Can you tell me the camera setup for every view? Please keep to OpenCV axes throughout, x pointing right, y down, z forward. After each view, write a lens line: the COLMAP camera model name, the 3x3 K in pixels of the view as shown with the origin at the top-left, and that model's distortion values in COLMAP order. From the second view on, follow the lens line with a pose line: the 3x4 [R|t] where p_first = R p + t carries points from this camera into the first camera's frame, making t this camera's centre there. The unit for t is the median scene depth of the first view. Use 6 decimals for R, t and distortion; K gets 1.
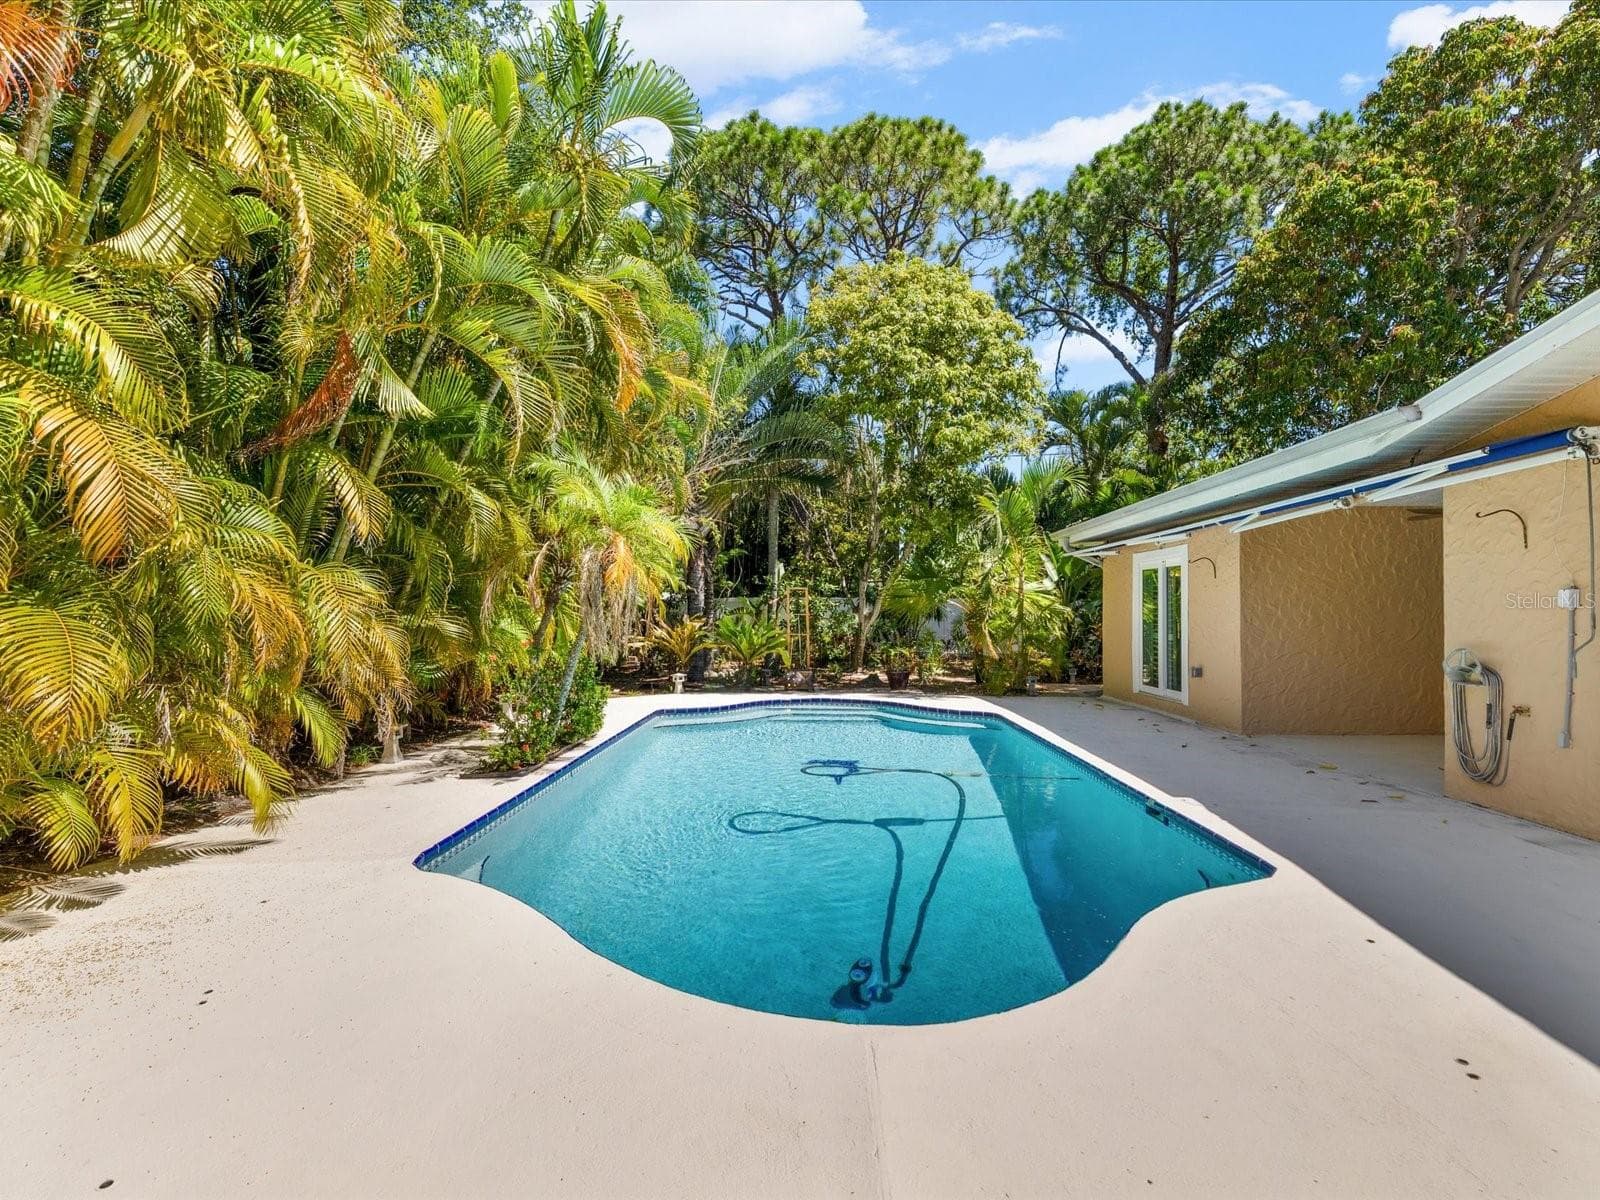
lens RADIAL K [[830.0, 0, 800.0], [0, 830.0, 600.0], [0, 0, 1]] dist [0.002837, 0.001049]
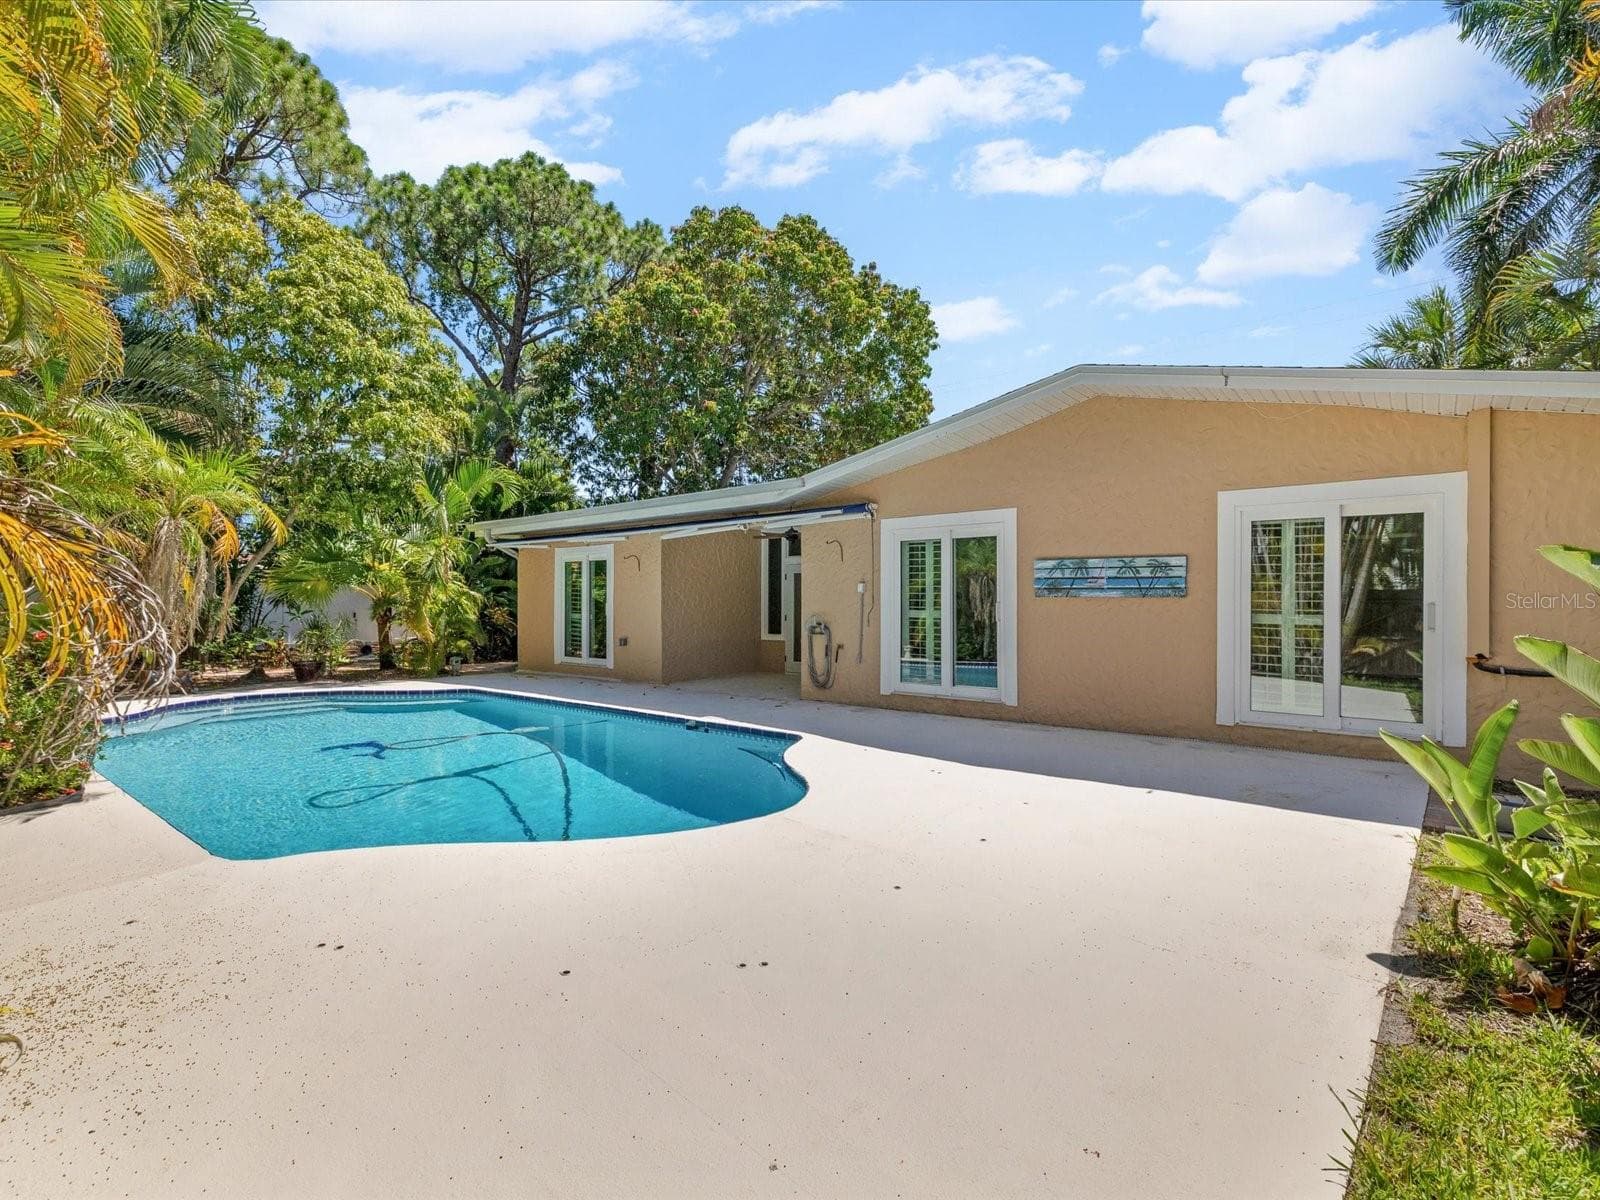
lens RADIAL K [[1203.9, 0, 800.0], [0, 1203.9, 600.0], [0, 0, 1]] dist [-0.021381, 0.063267]
pose [[0.488830, 0.001116, 0.872378, -0.926443], [-0.008555, 0.999957, 0.003514, 0.010032], [-0.872337, -0.009181, 0.488819, -0.154864]]
